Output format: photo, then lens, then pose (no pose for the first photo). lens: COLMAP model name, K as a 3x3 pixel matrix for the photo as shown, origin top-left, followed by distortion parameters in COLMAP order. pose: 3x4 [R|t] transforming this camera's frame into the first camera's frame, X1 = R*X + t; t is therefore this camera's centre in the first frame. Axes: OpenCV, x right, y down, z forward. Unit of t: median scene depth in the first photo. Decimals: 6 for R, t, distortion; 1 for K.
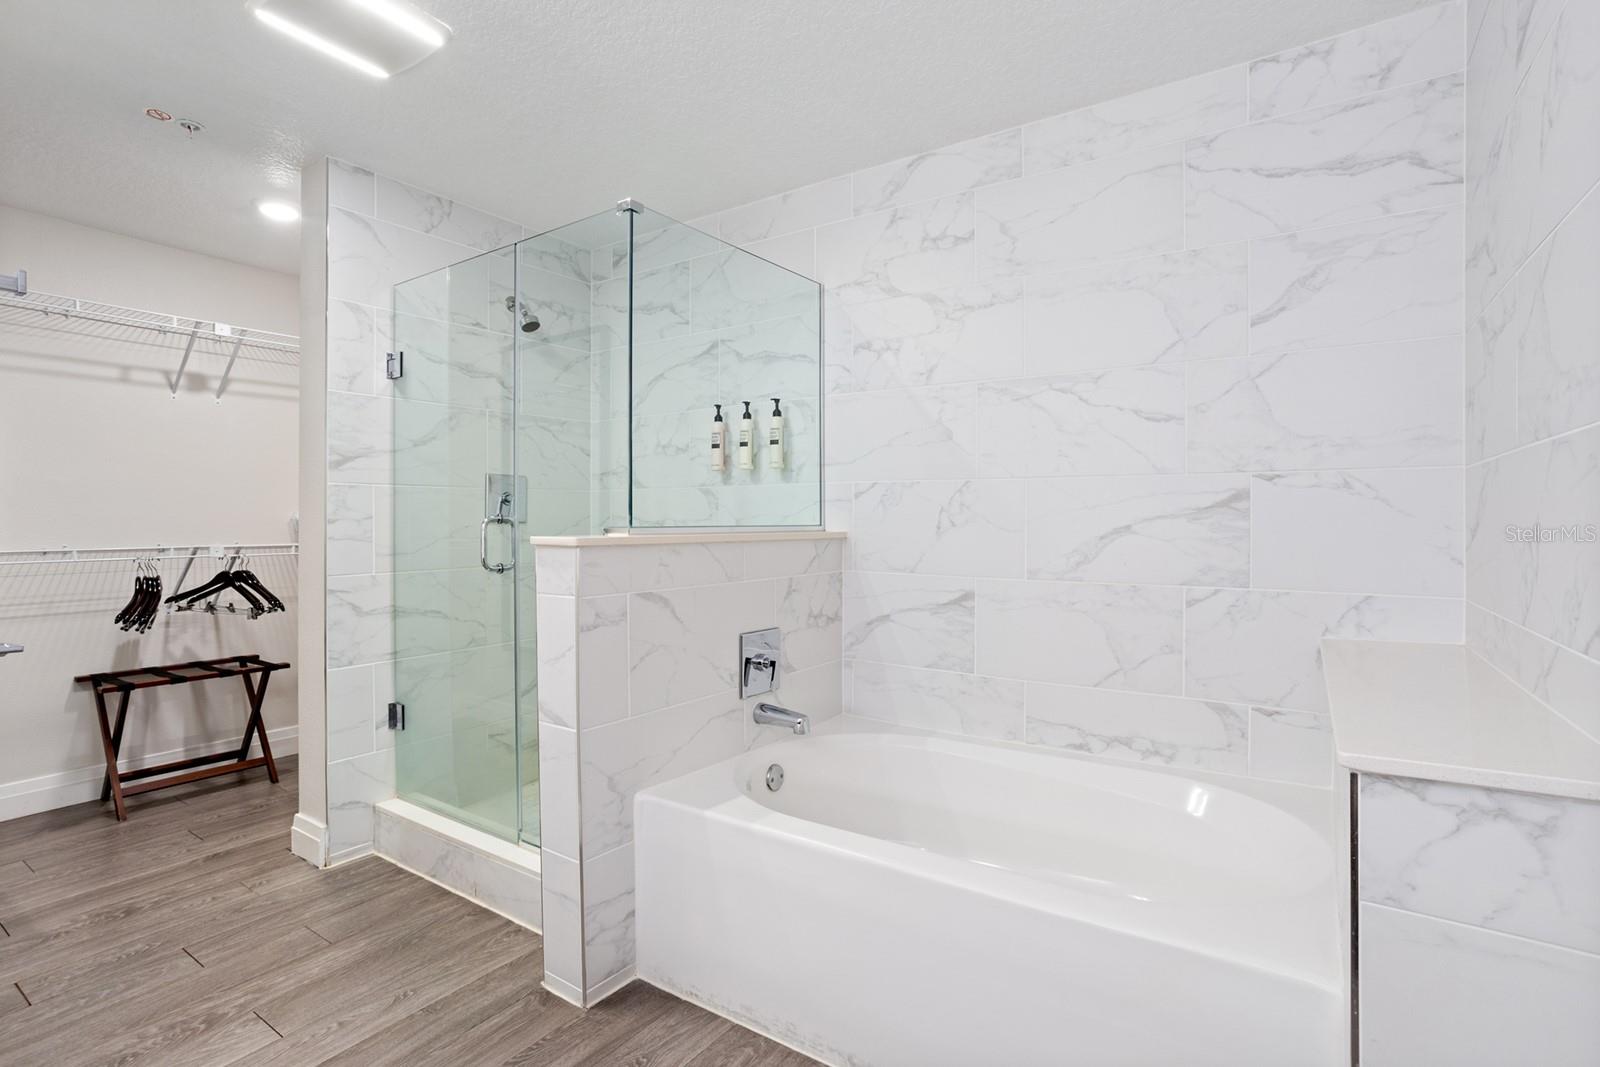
lens RADIAL K [[789.8, 0, 800.0], [0, 789.8, 516.3], [0, 0, 1]] dist [-0.051192, 0.031187]
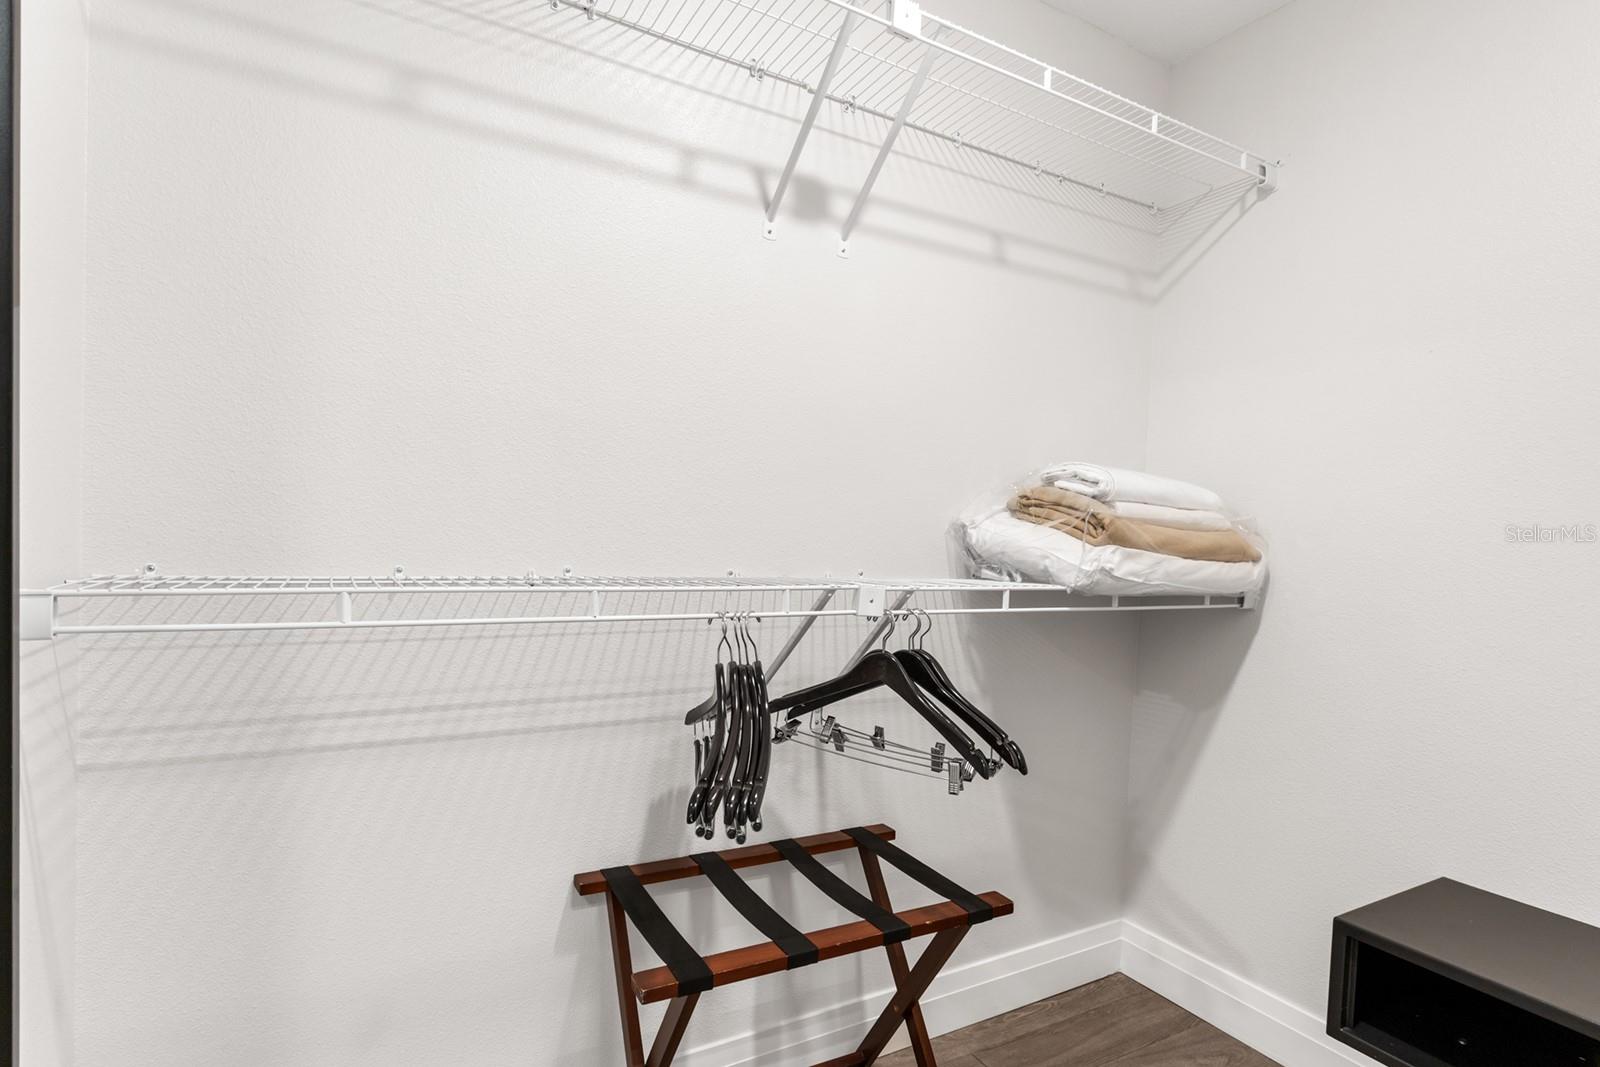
lens RADIAL K [[810.5, 0, 800.0], [0, 810.5, 533.5], [0, 0, 1]] dist [-0.019201, 0.027192]
pose [[0.890593, 0.027068, -0.453994, -0.589236], [-0.031692, 0.999494, -0.002578, 0.014975], [0.453695, 0.016684, 0.891001, 0.613738]]
